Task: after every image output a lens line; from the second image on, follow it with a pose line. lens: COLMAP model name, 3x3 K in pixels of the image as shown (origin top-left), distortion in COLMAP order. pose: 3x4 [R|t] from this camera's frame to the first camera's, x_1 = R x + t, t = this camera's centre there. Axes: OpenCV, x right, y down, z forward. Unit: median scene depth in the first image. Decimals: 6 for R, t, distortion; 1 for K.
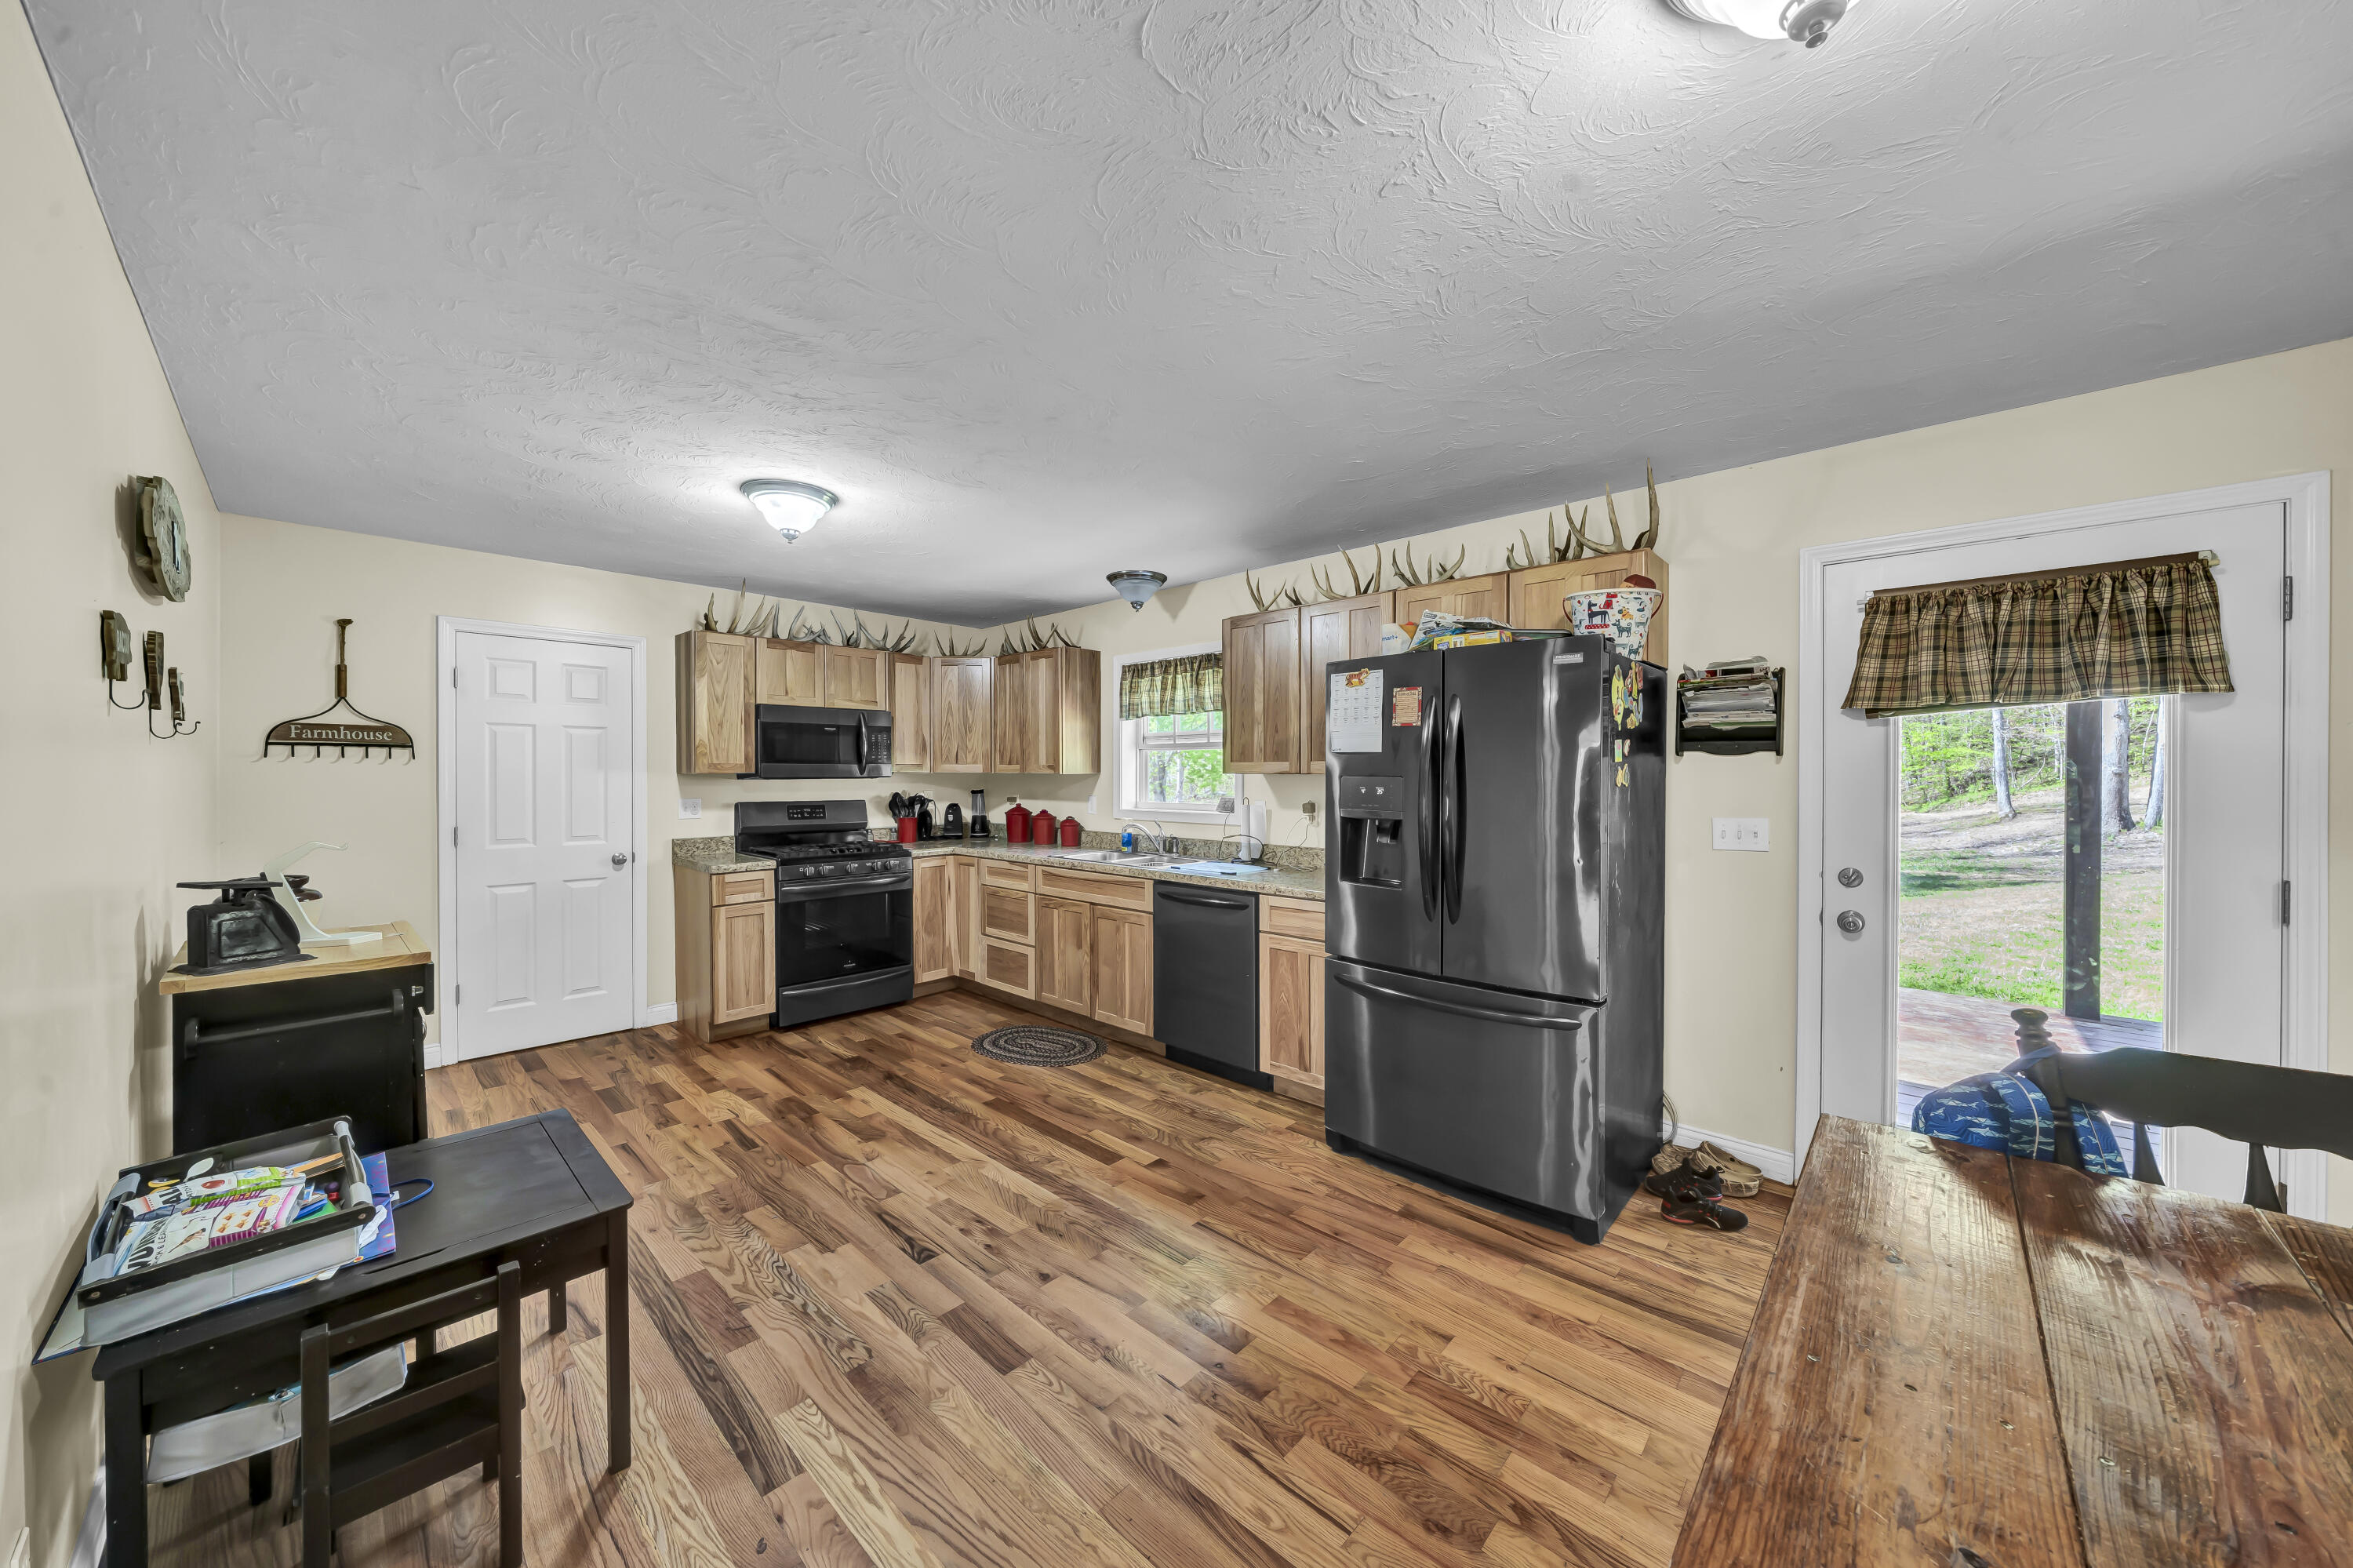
lens RADIAL K [[804.2, 0, 1176.5], [0, 804.2, 784.0], [0, 0, 1]] dist [-0.000235, -0.000035]
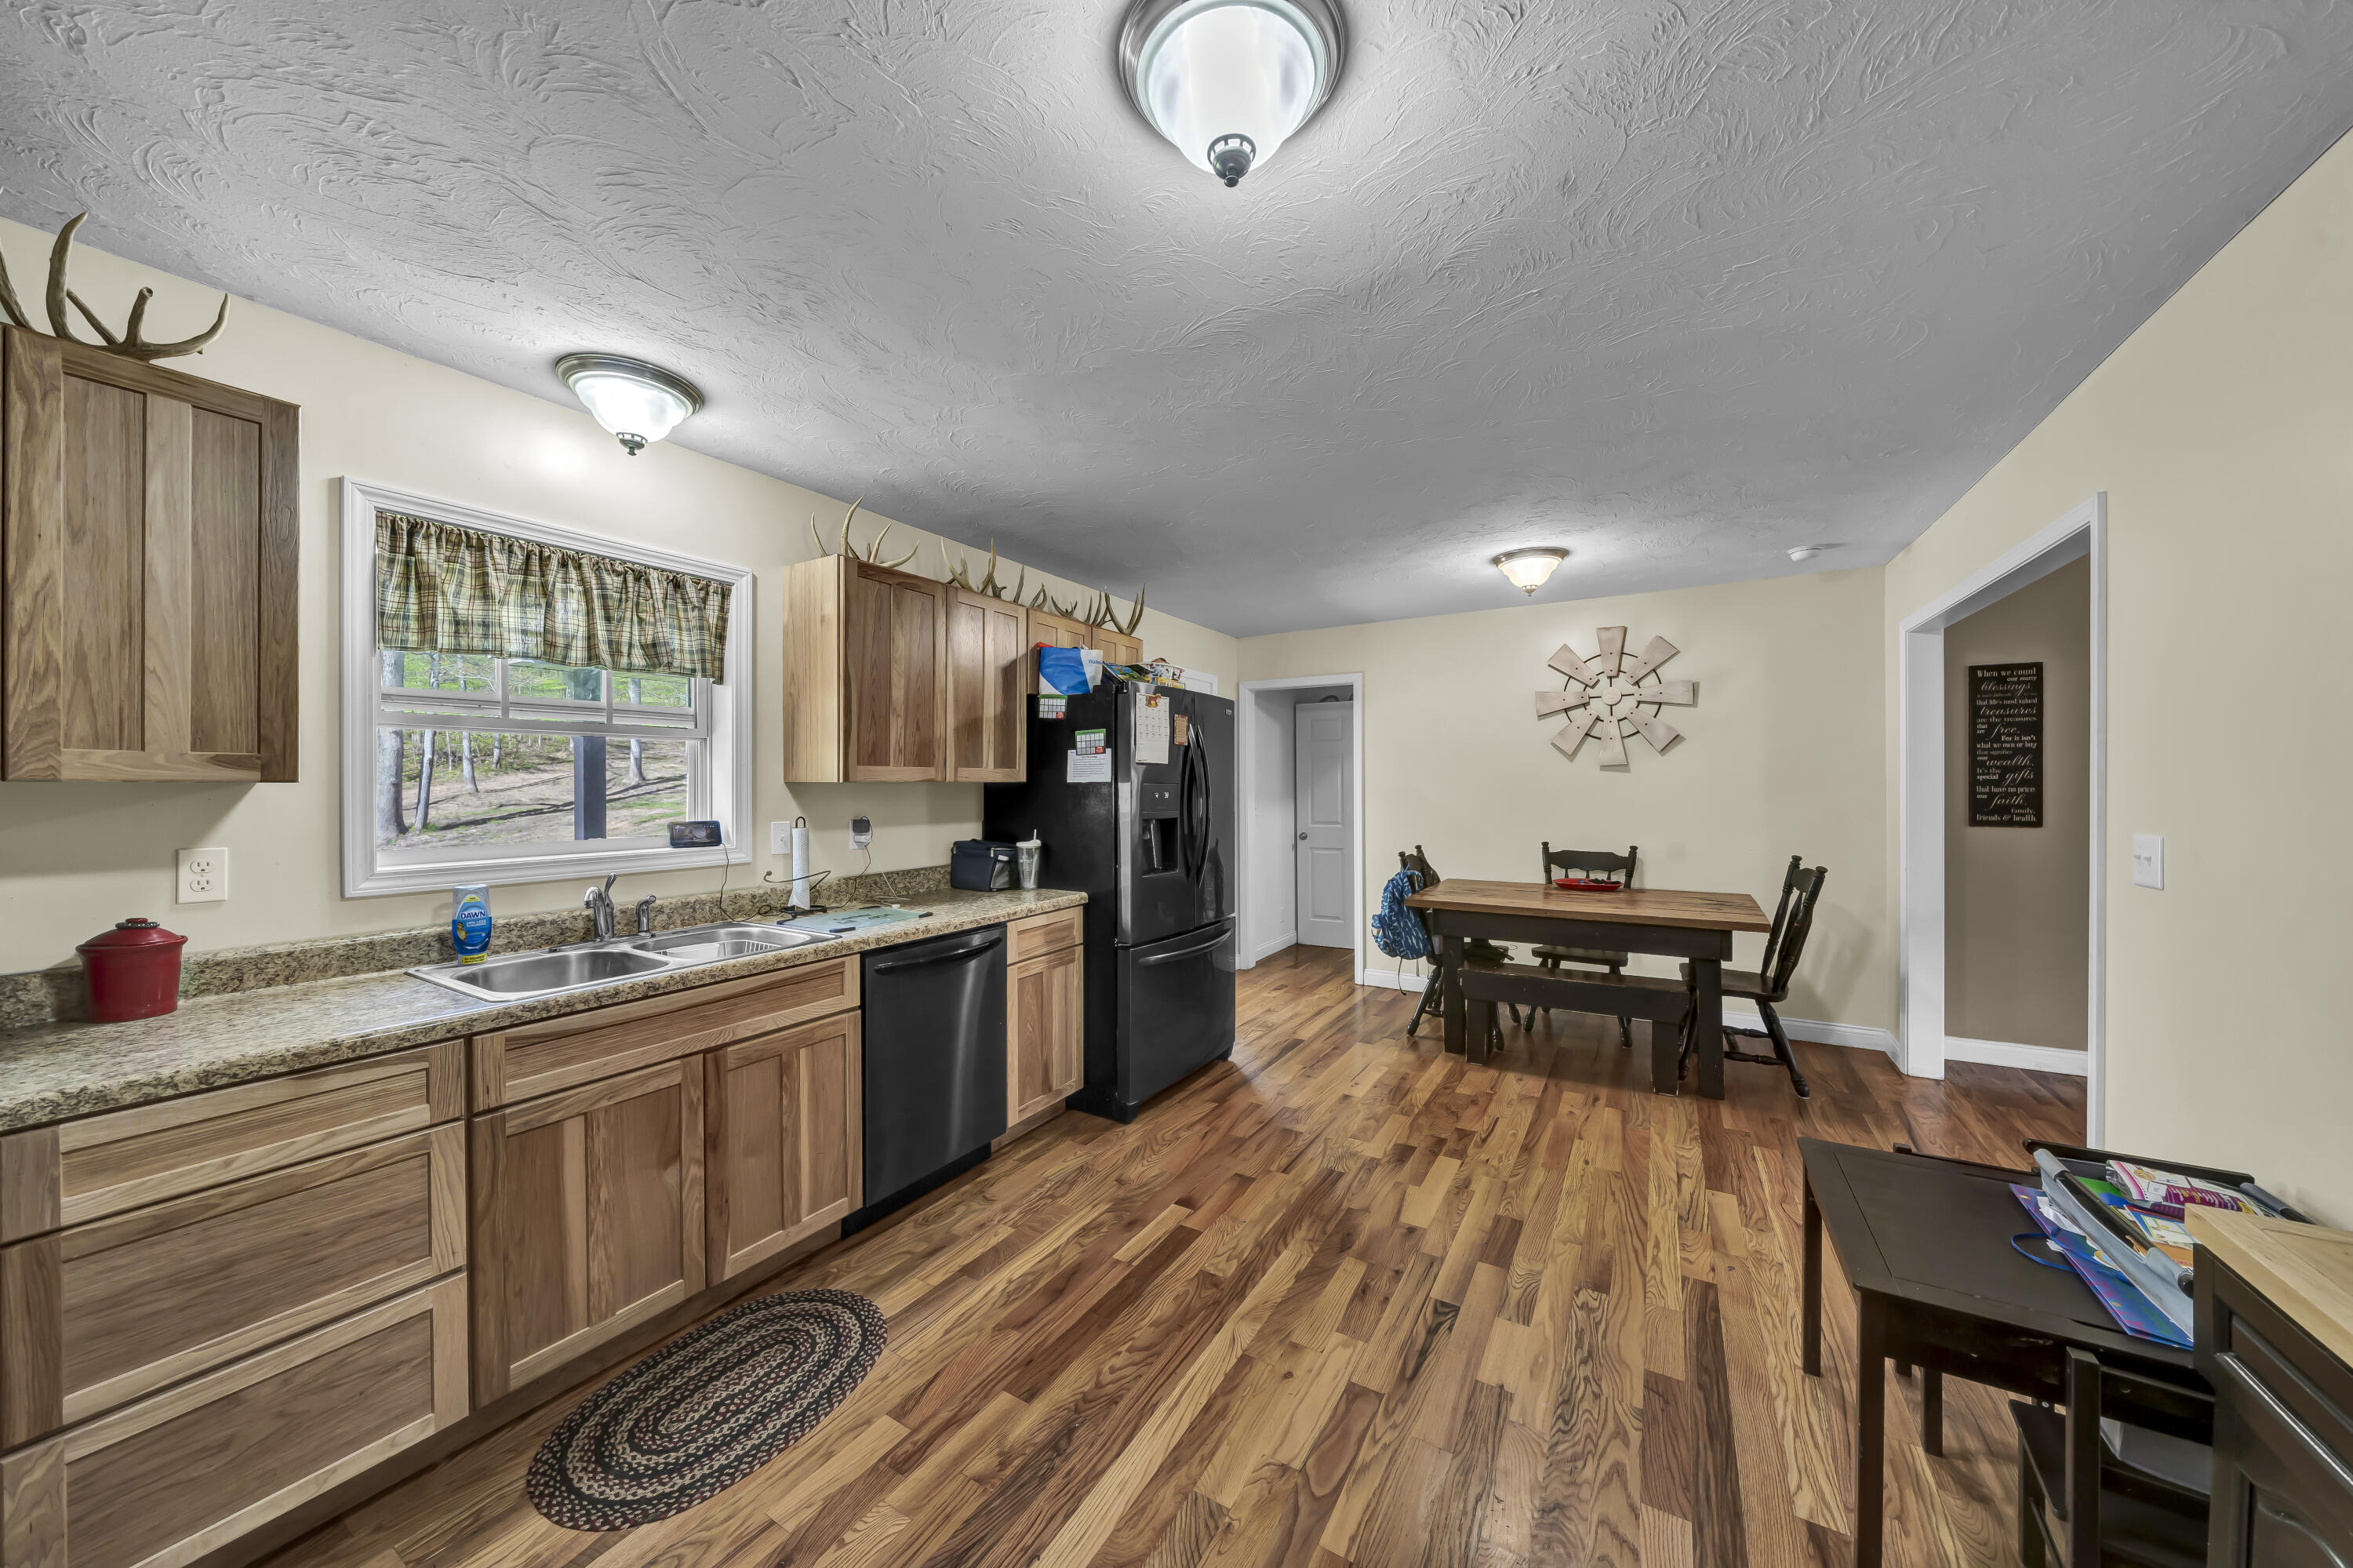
lens RADIAL K [[795.5, 0, 1176.5], [0, 795.5, 784.0], [0, 0, 1]] dist [-0.006015, -0.000181]
pose [[-0.202757, -0.001156, 0.979228, -0.640099], [0.014176, 0.999891, 0.004116, -0.009300], [-0.979127, 0.014716, -0.202718, 0.833572]]
